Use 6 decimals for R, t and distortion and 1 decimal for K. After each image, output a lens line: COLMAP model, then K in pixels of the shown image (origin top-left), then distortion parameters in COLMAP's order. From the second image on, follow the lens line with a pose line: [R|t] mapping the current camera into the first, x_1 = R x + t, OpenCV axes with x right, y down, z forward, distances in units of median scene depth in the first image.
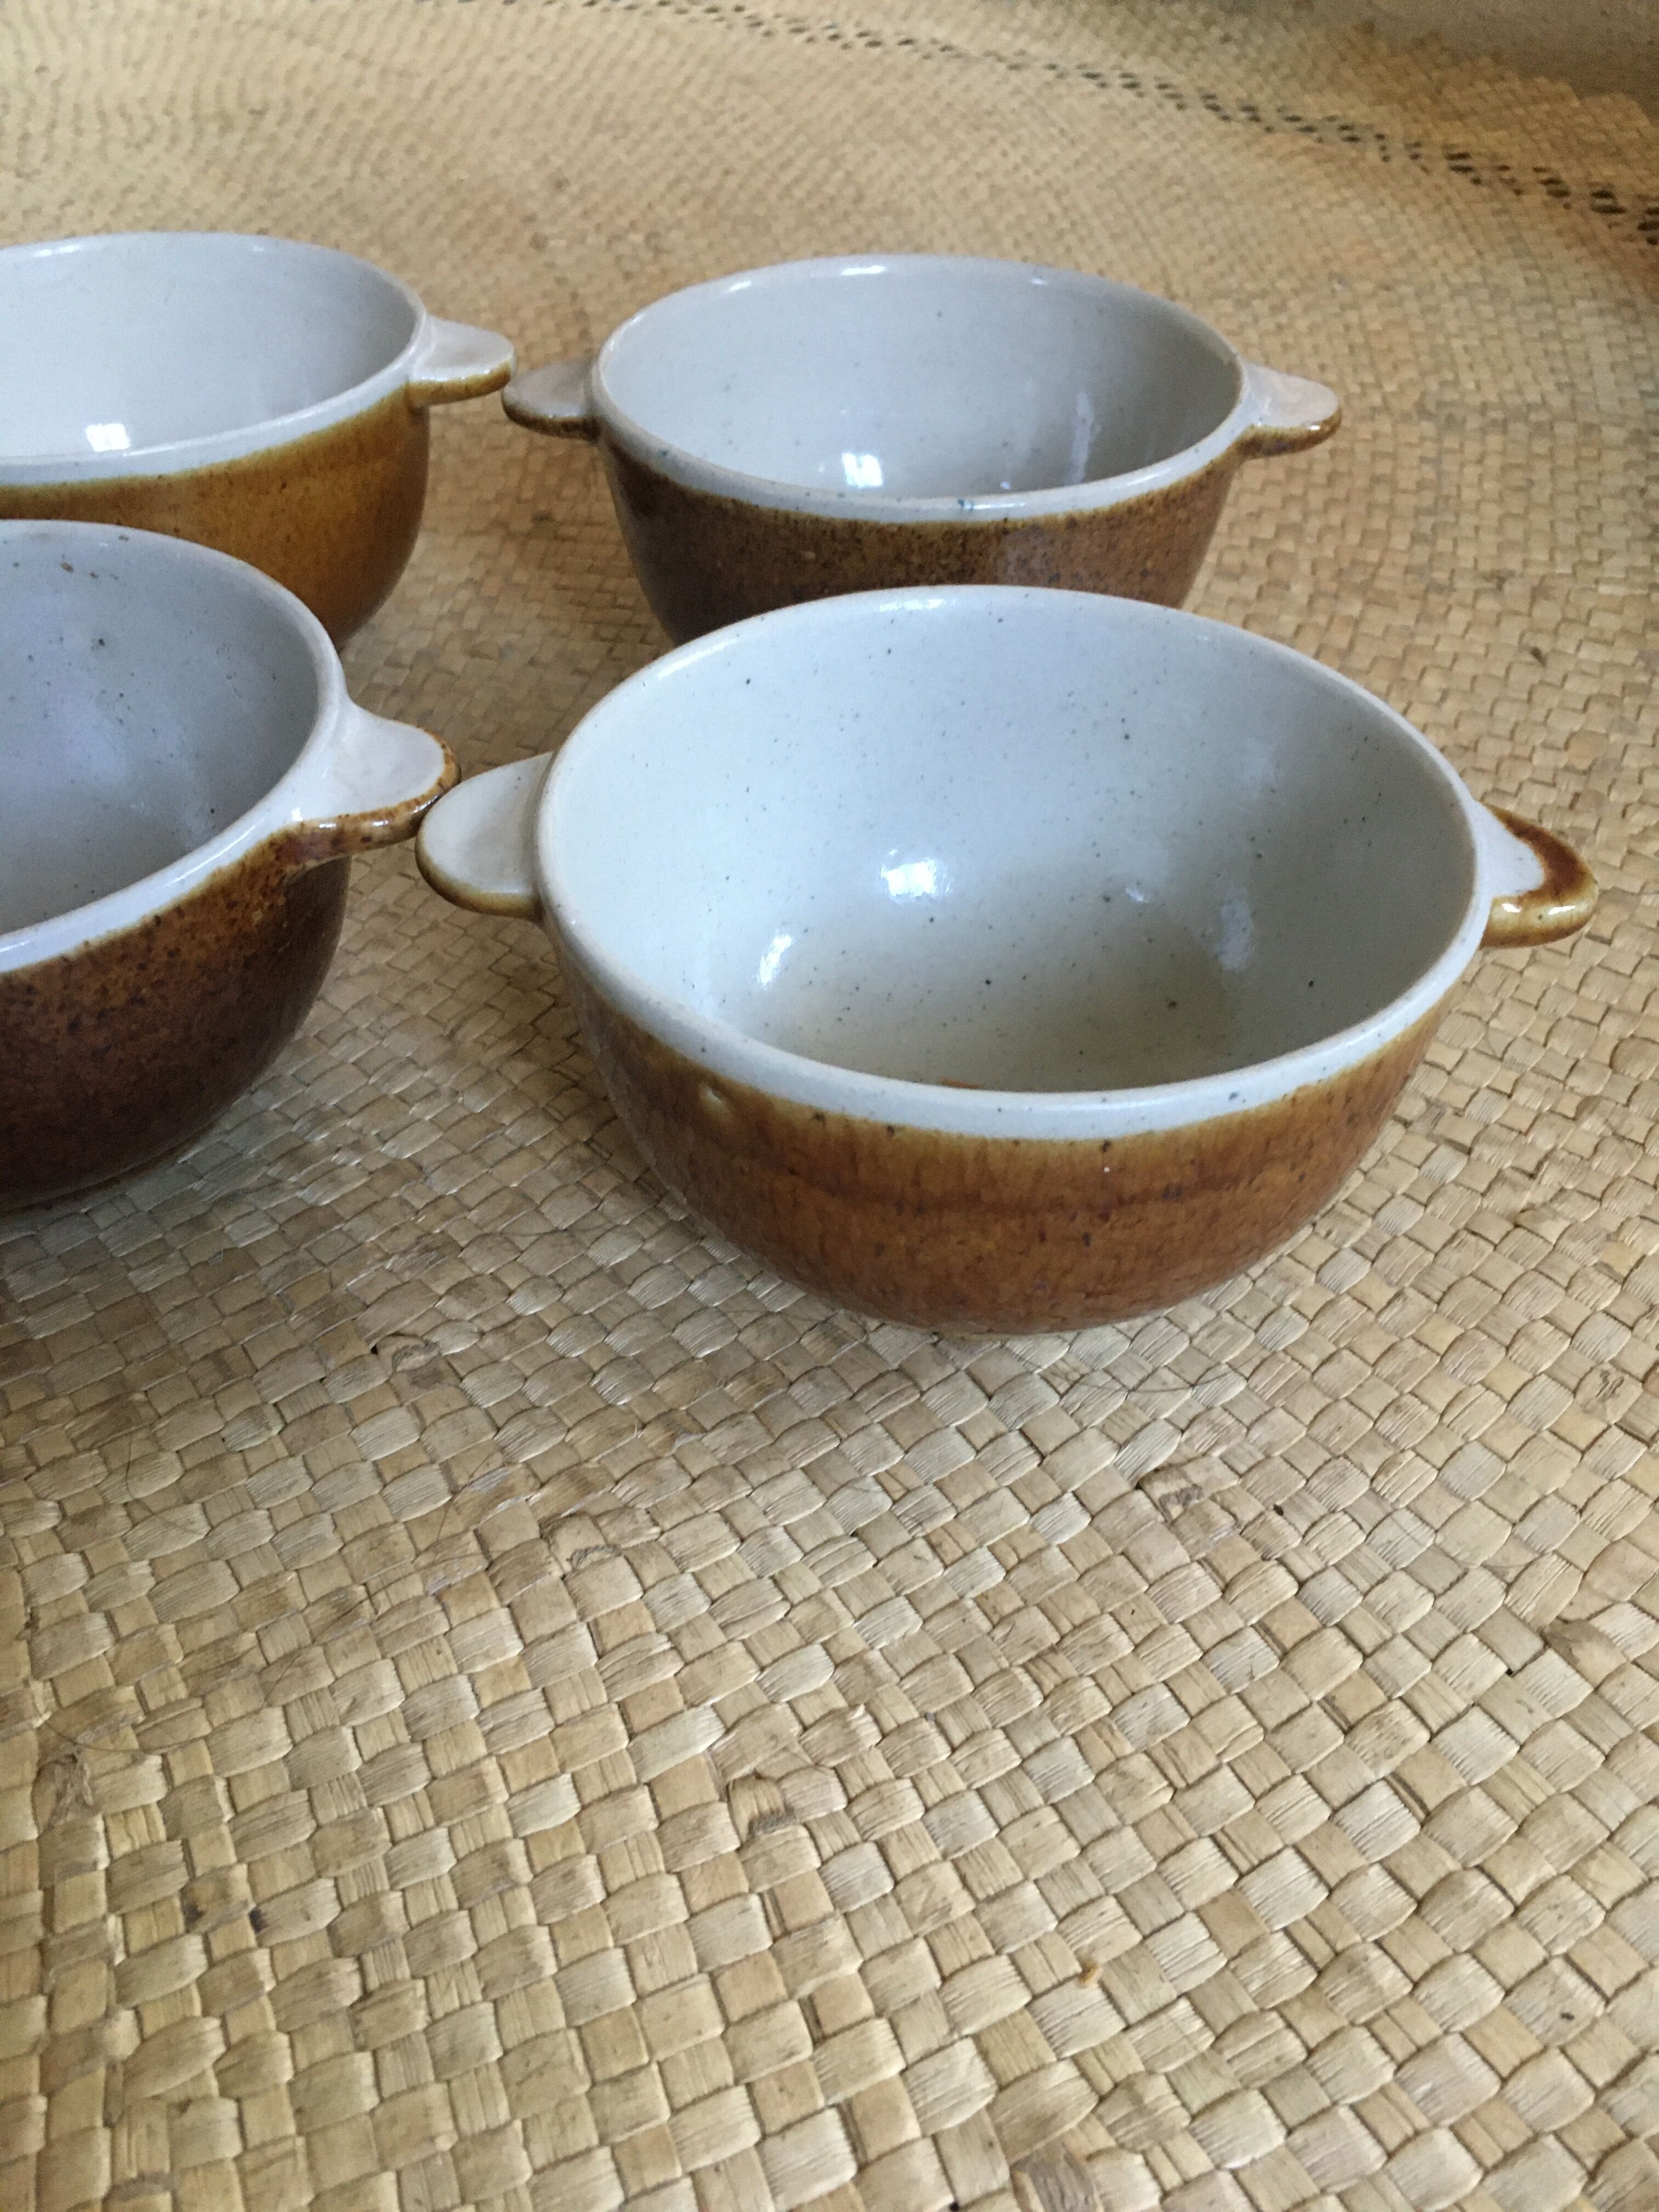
lens RADIAL K [[1909.7, 0, 829.5], [0, 1909.7, 1106.0], [0, 0, 1]] dist [0.074942, -0.123573]
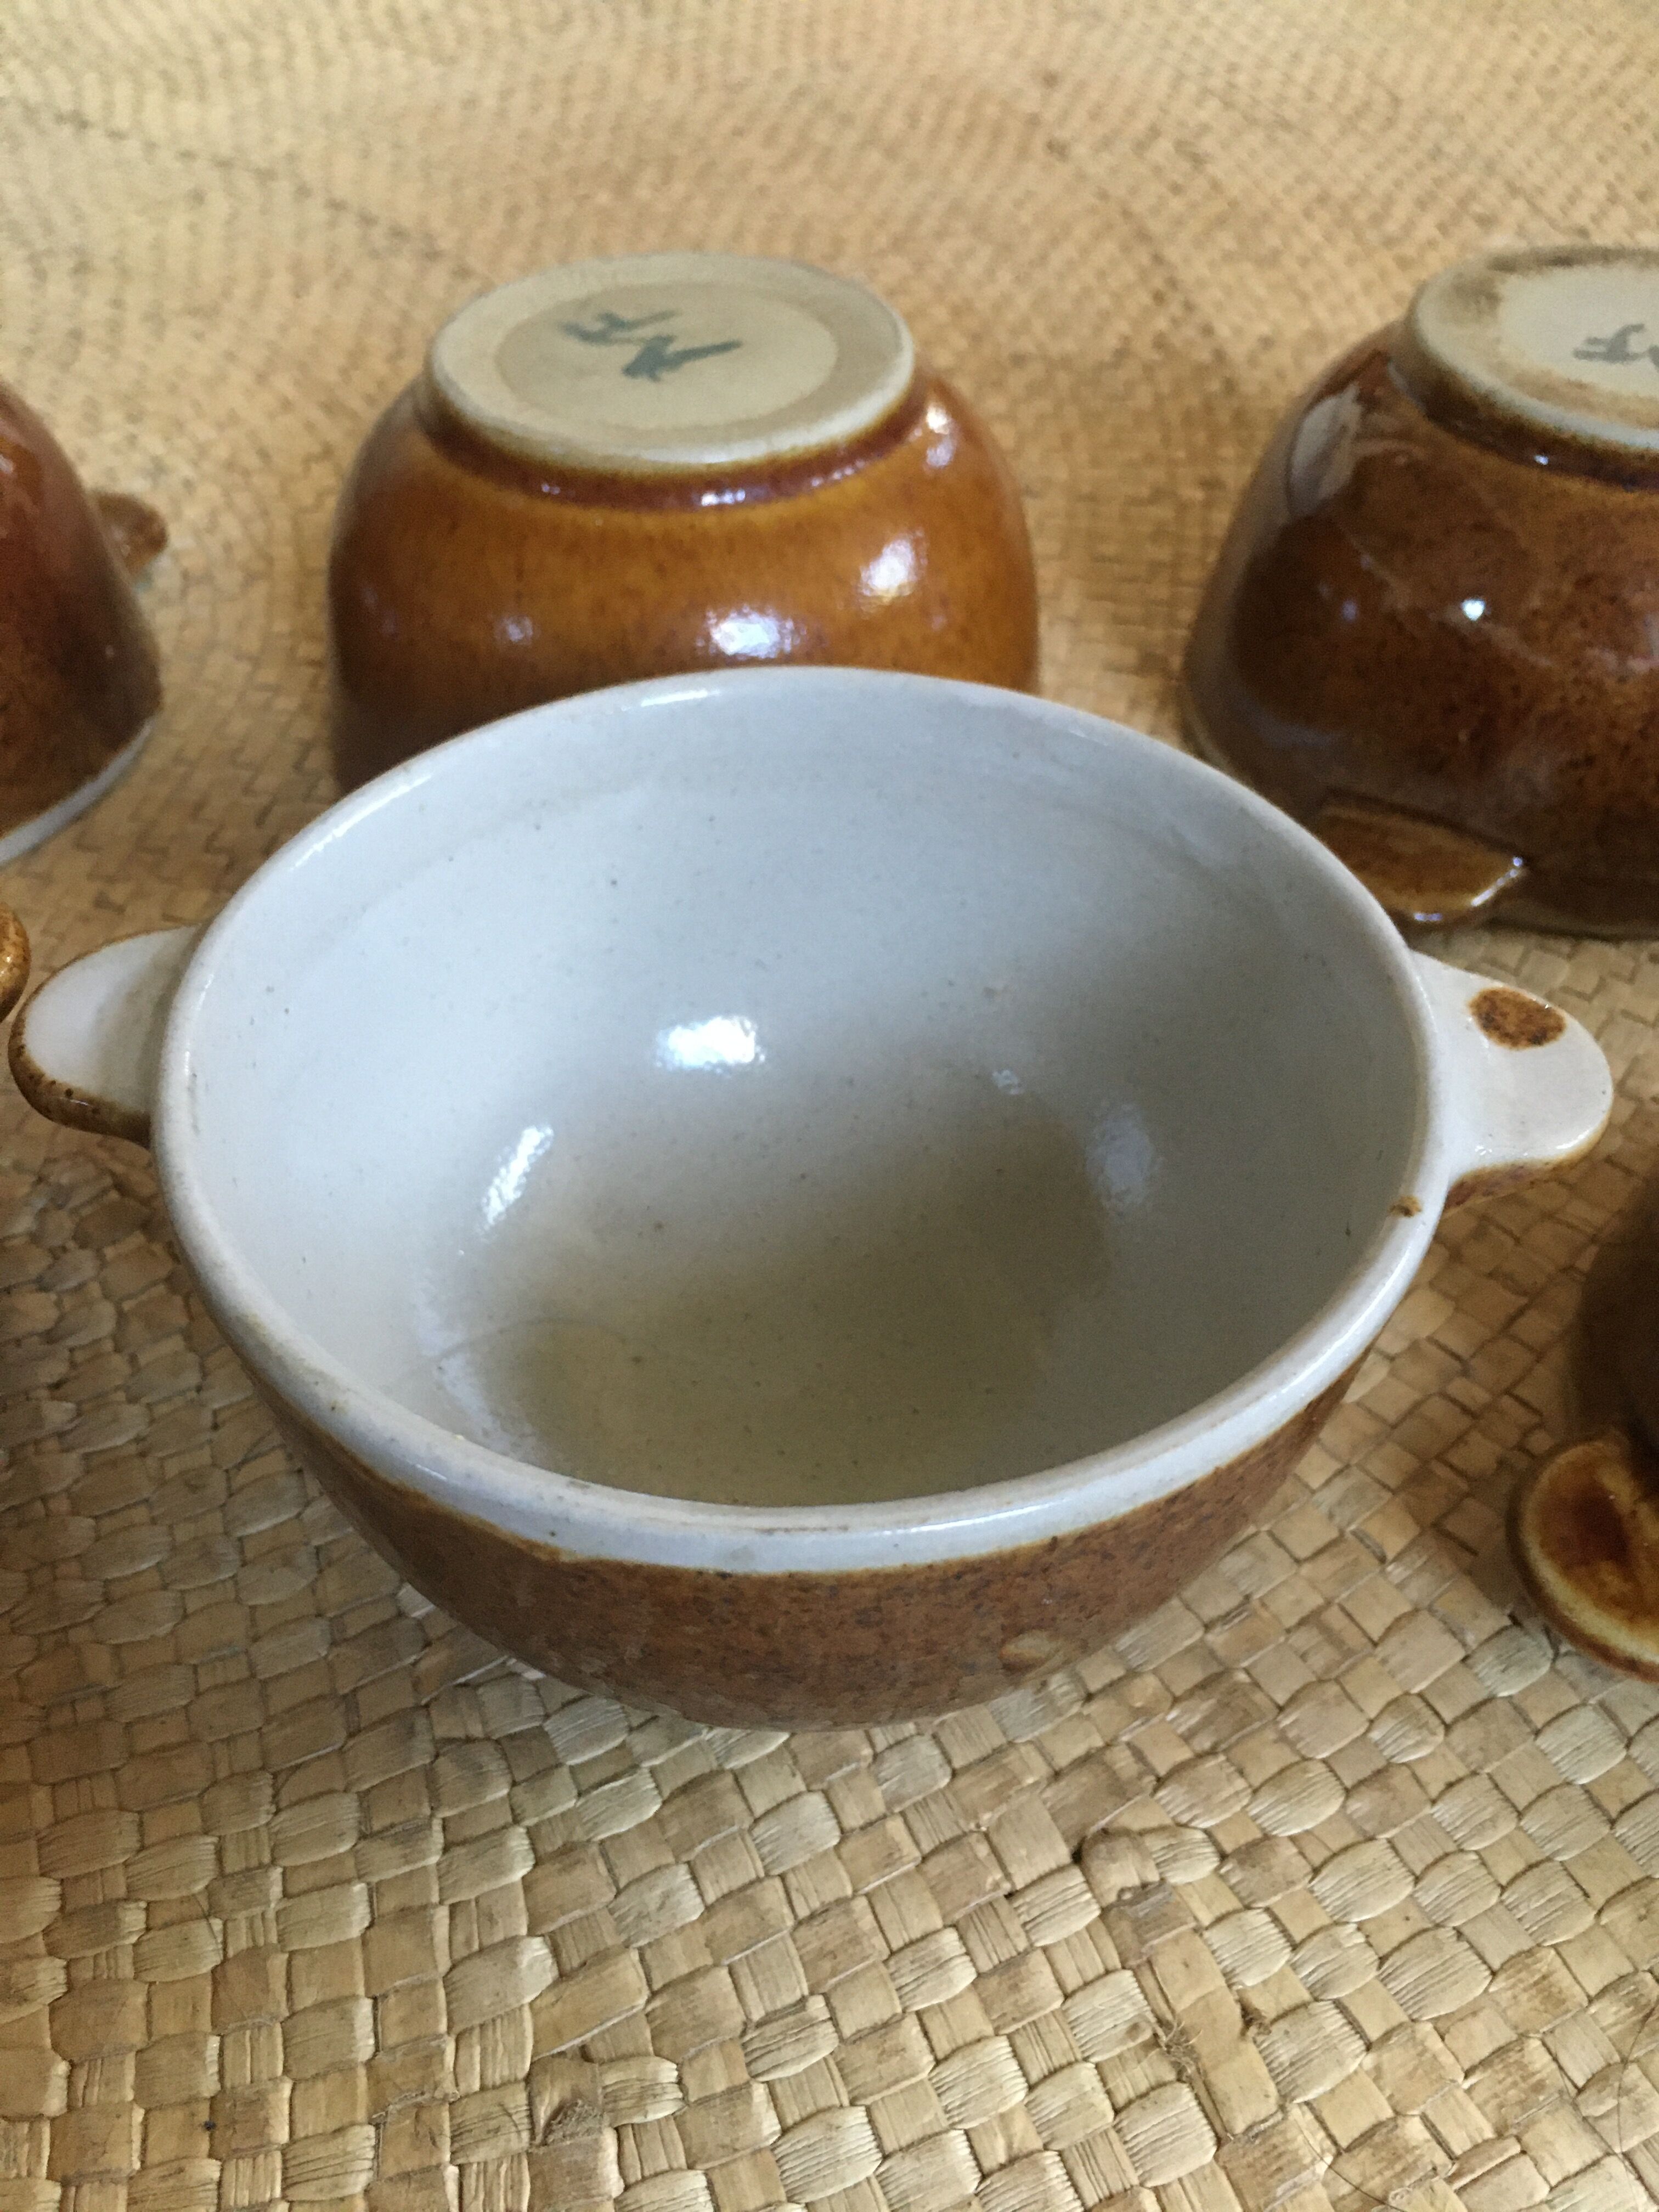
lens RADIAL K [[1922.6, 0, 829.5], [0, 1922.6, 1106.0], [0, 0, 1]] dist [0.055291, -0.097267]
pose [[0.999377, 0.027600, -0.021979, -0.600650], [-0.026533, 0.998520, 0.047481, -0.134743], [0.023257, -0.046868, 0.998630, 0.248575]]
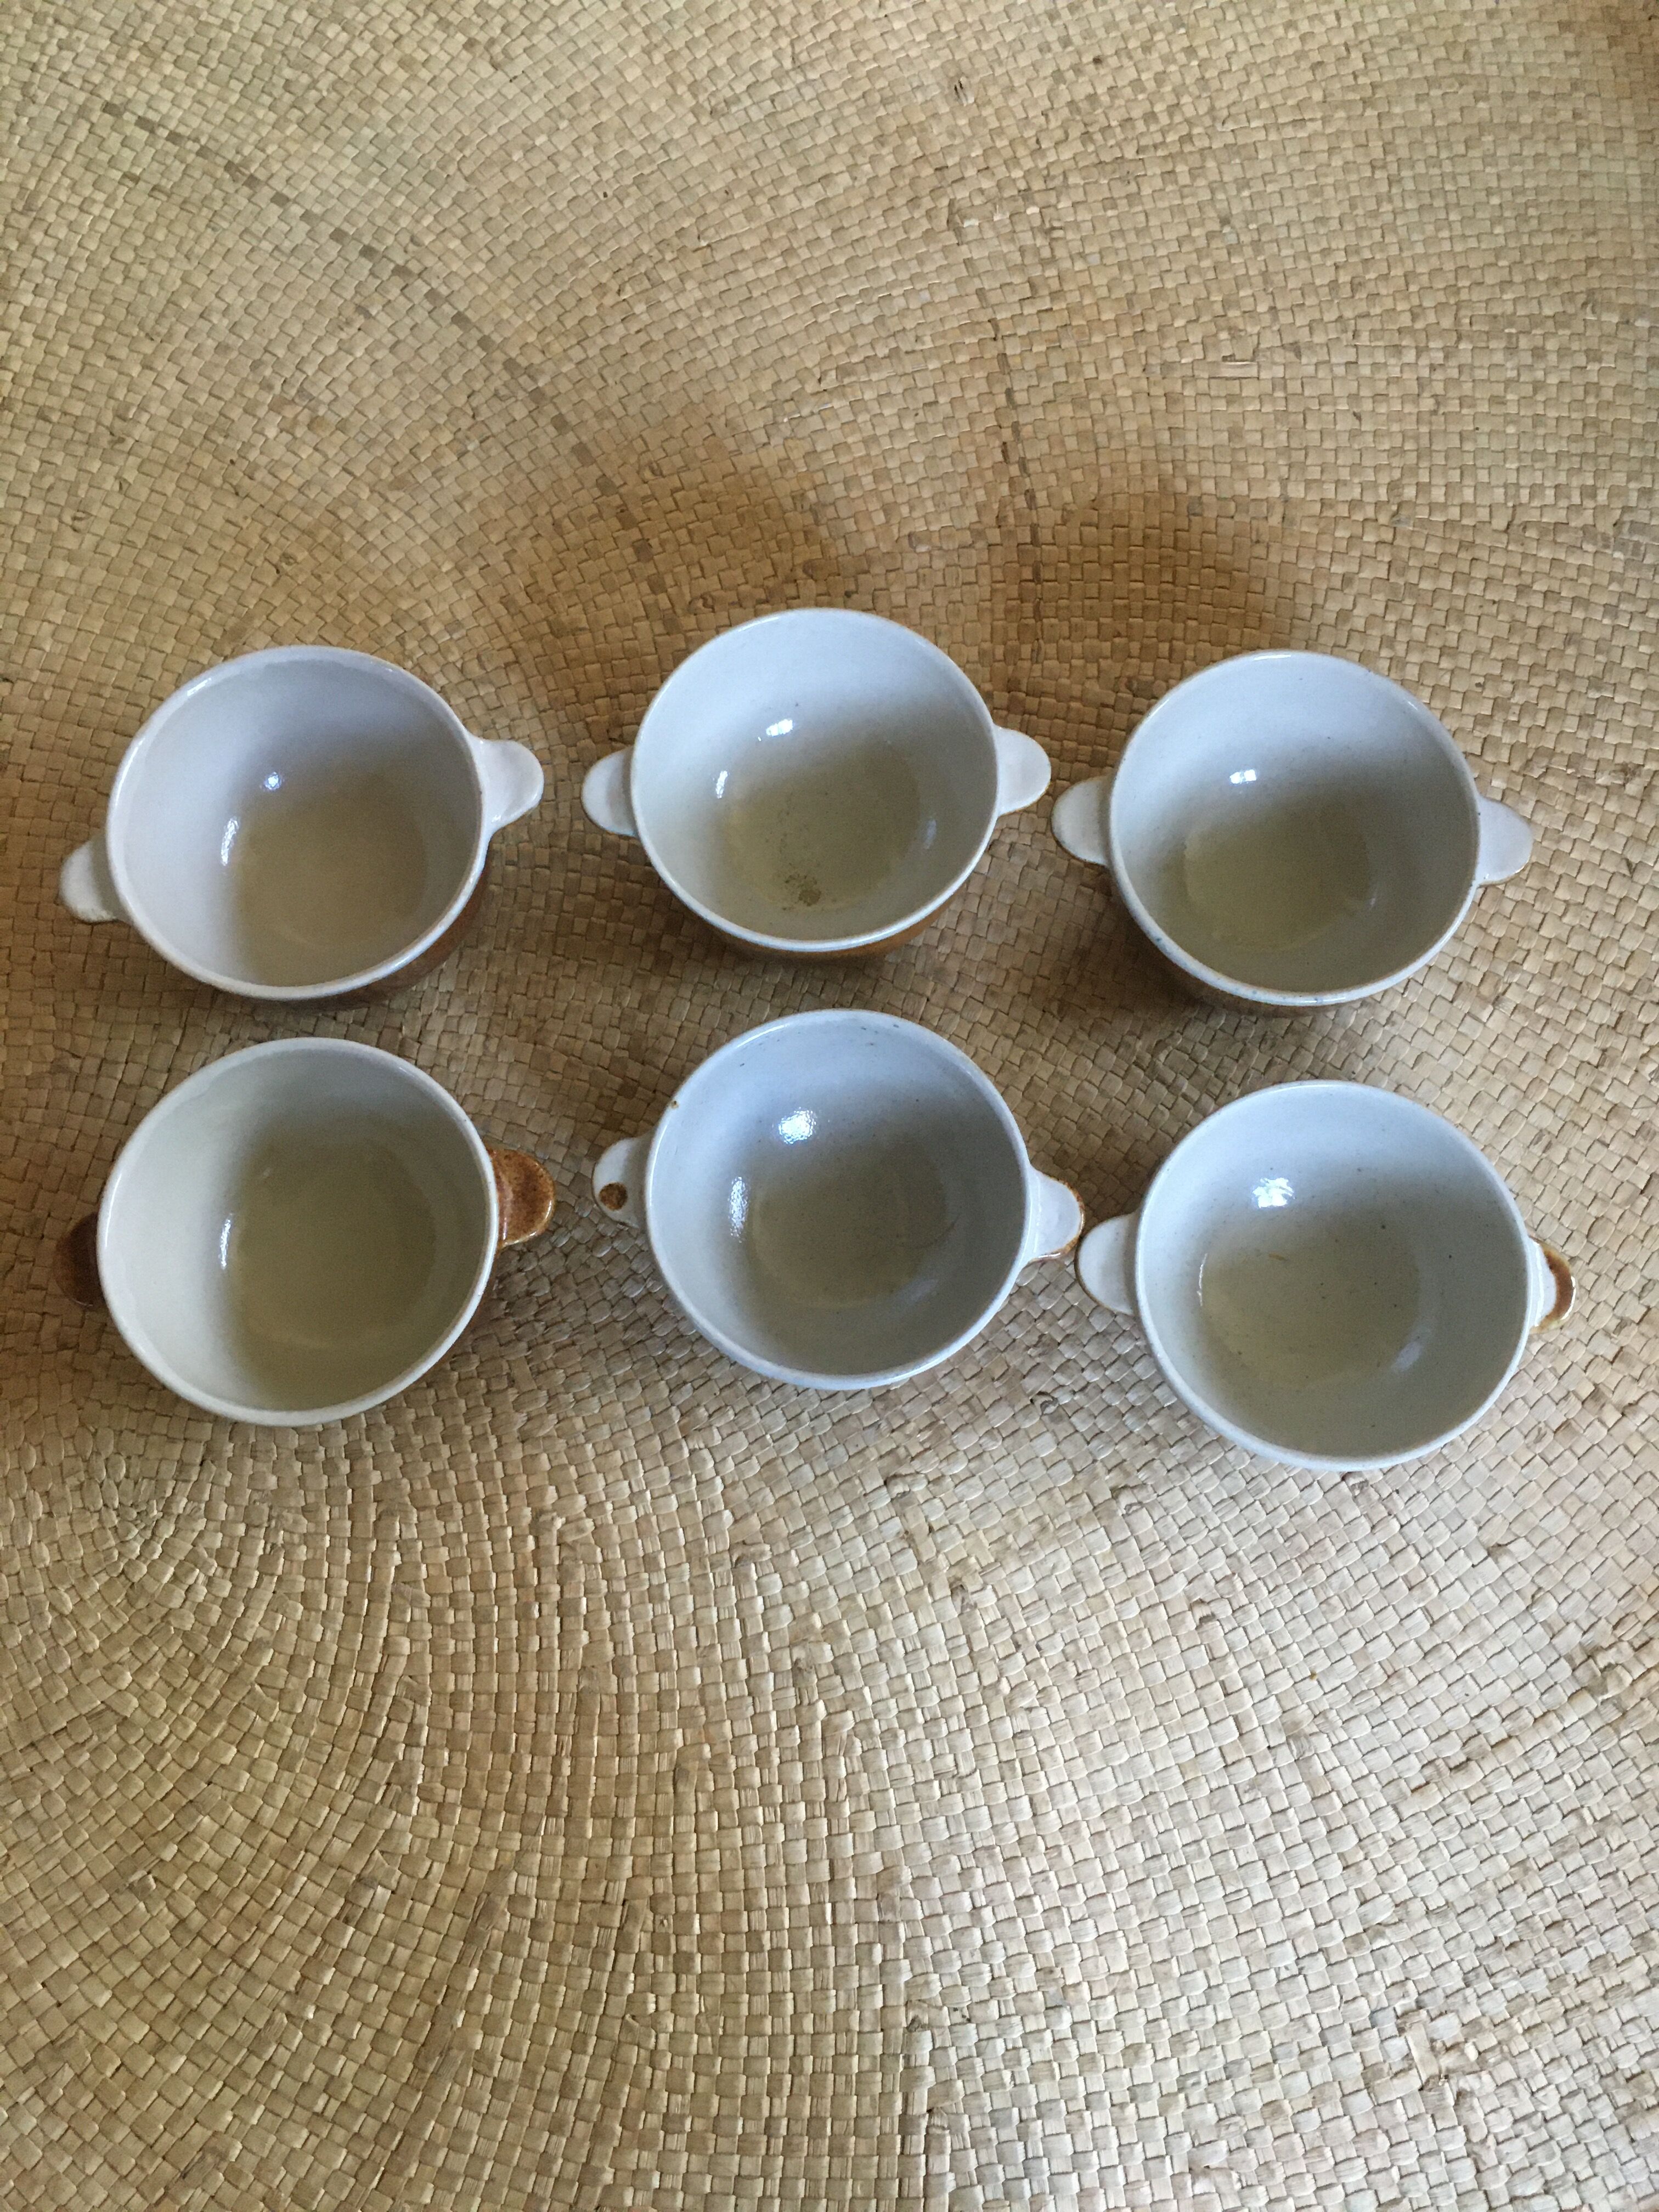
lens RADIAL K [[1916.3, 0, 826.1], [0, 1916.3, 1079.1], [0, 0, 1]] dist [0.080140, -0.124023]
pose [[0.999715, 0.015838, -0.017874, -0.546909], [-0.002851, 0.822233, 0.569143, -1.894566], [0.023711, -0.568930, 0.822044, -0.925070]]
